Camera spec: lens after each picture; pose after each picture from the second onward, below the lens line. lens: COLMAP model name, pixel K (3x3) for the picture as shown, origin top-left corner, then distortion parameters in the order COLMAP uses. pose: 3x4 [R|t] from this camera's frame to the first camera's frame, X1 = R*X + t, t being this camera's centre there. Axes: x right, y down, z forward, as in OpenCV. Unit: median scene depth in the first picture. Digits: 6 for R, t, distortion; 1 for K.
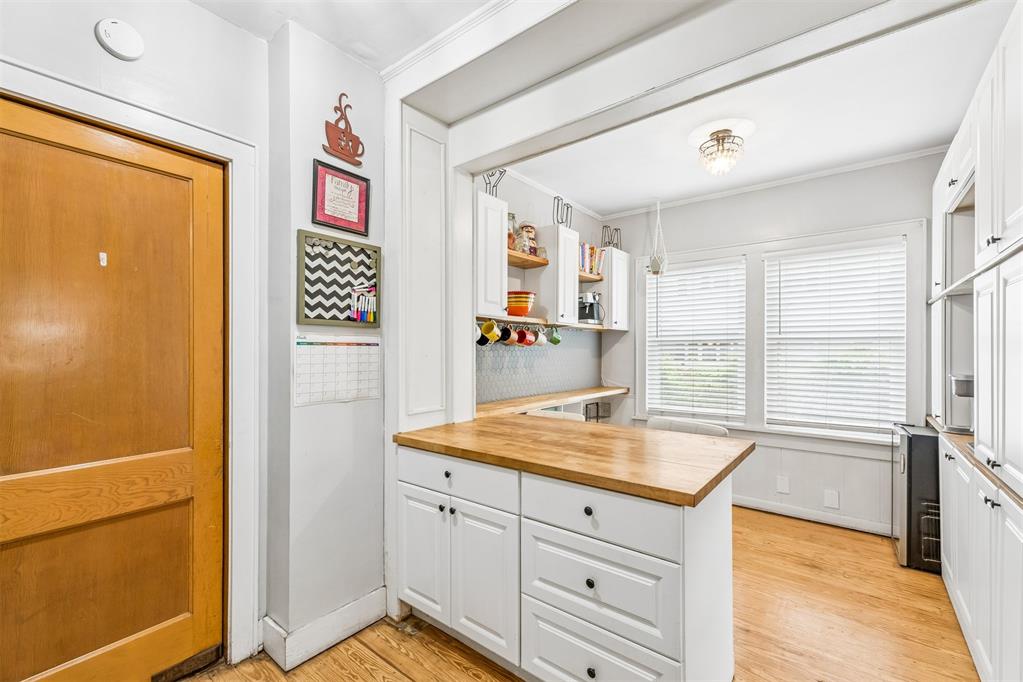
lens RADIAL K [[432.5, 0, 515.3], [0, 432.5, 348.4], [0, 0, 1]] dist [0.003942, 0.000580]
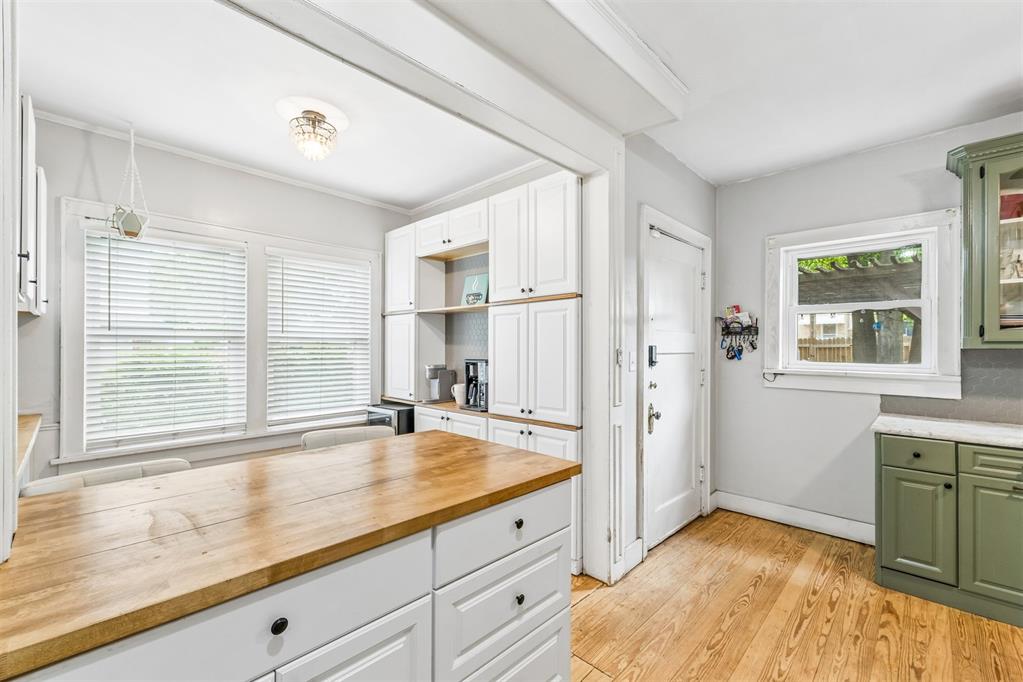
lens RADIAL K [[432.5, 0, 510.8], [0, 432.5, 346.5], [0, 0, 1]] dist [0.003942, 0.000580]
pose [[0.097978, 0.002358, 0.995186, -0.433698], [-0.005119, 0.999985, -0.001865, -0.003854], [-0.995175, -0.004912, 0.097989, 0.524873]]
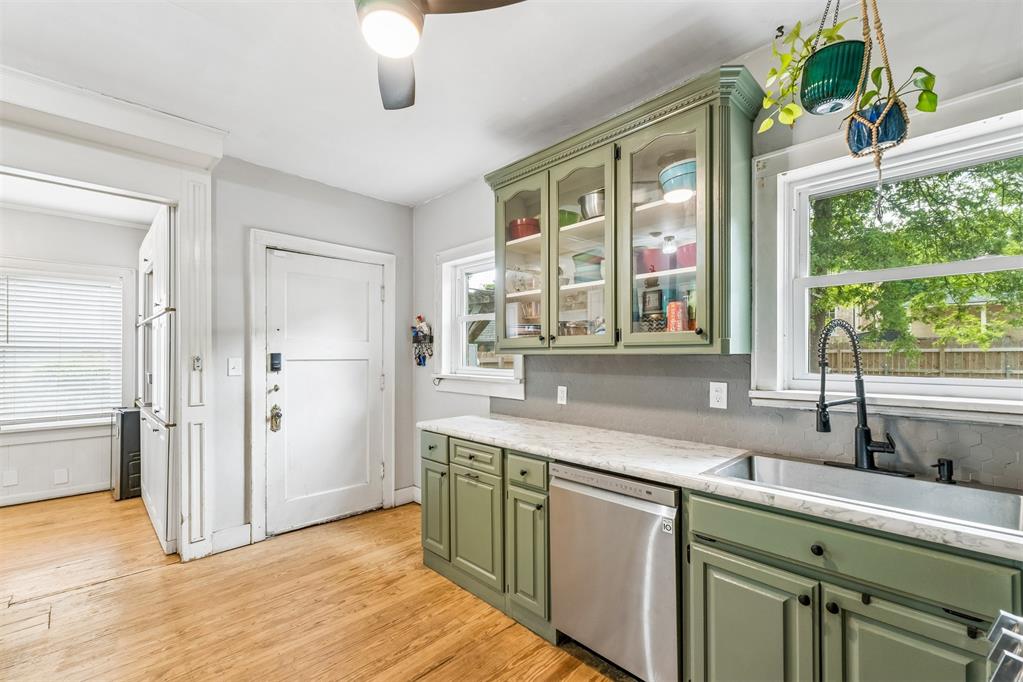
lens RADIAL K [[432.5, 0, 512.8], [0, 432.5, 352.7], [0, 0, 1]] dist [0.003942, 0.000580]
pose [[0.123423, 0.005798, 0.992337, -0.450558], [-0.002053, 0.999982, -0.005587, -0.004897], [-0.992352, -0.001348, 0.123432, -0.565671]]
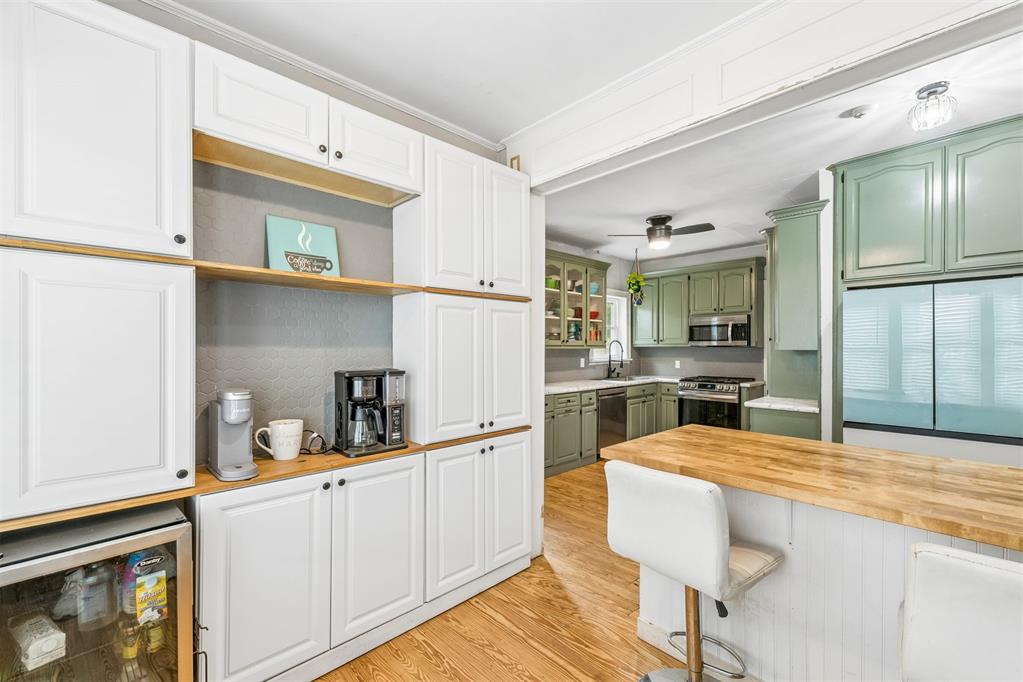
lens RADIAL K [[432.5, 0, 508.4], [0, 432.5, 349.1], [0, 0, 1]] dist [0.003942, 0.000580]
pose [[-0.991263, 0.000462, 0.131902, 0.484032], [0.000622, 0.999999, 0.001171, -0.007168], [-0.131902, 0.001243, -0.991262, 1.511568]]
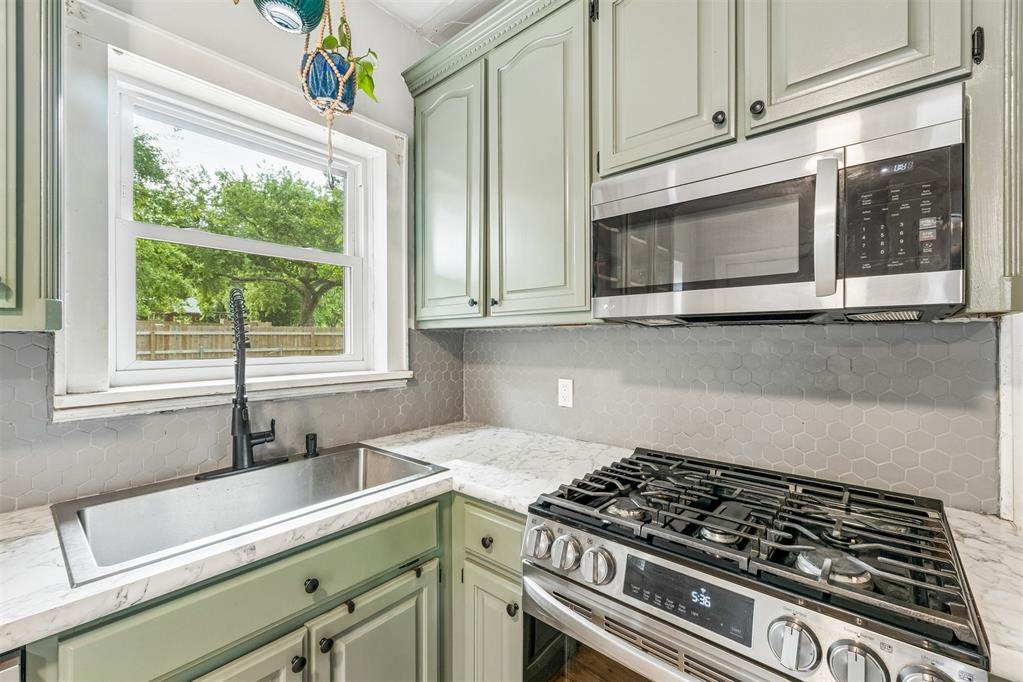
lens RADIAL K [[432.5, 0, 506.7], [0, 432.5, 337.2], [0, 0, 1]] dist [0.003942, 0.000580]
pose [[-0.998851, 0.004098, 0.047744, -0.112328], [0.003950, 0.999987, -0.003178, 0.000871], [-0.047757, -0.002986, -0.998855, -0.478977]]
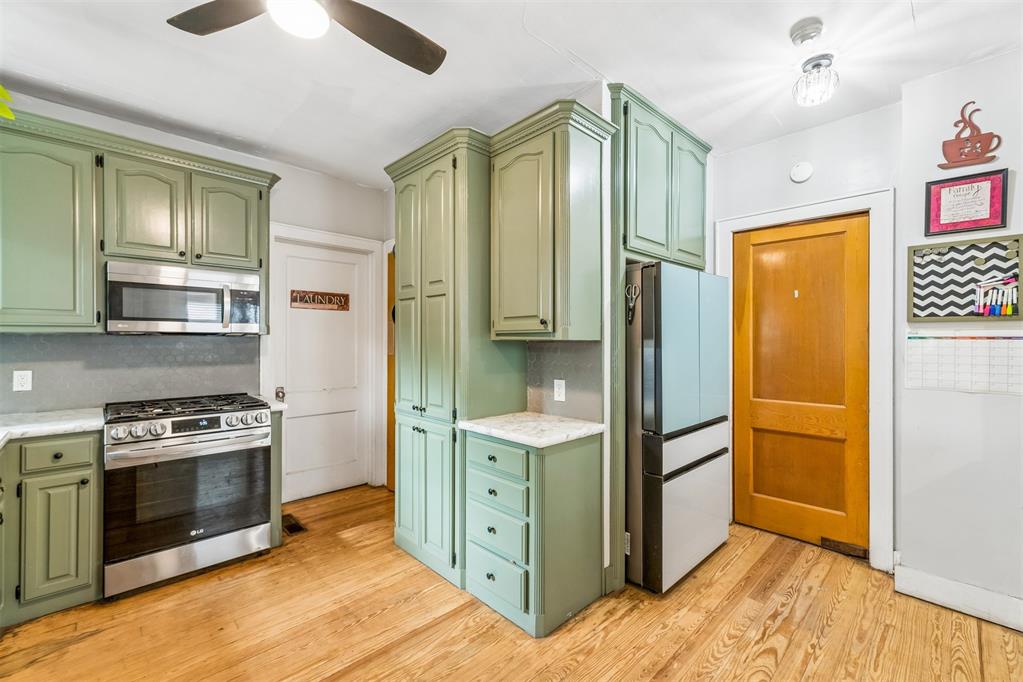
lens RADIAL K [[432.5, 0, 515.3], [0, 432.5, 339.4], [0, 0, 1]] dist [0.003942, 0.000580]
pose [[-0.123980, -0.004490, -0.992275, 0.640526], [-0.001249, 0.999990, -0.004369, -0.000456], [0.992284, 0.000698, -0.123984, 0.022288]]
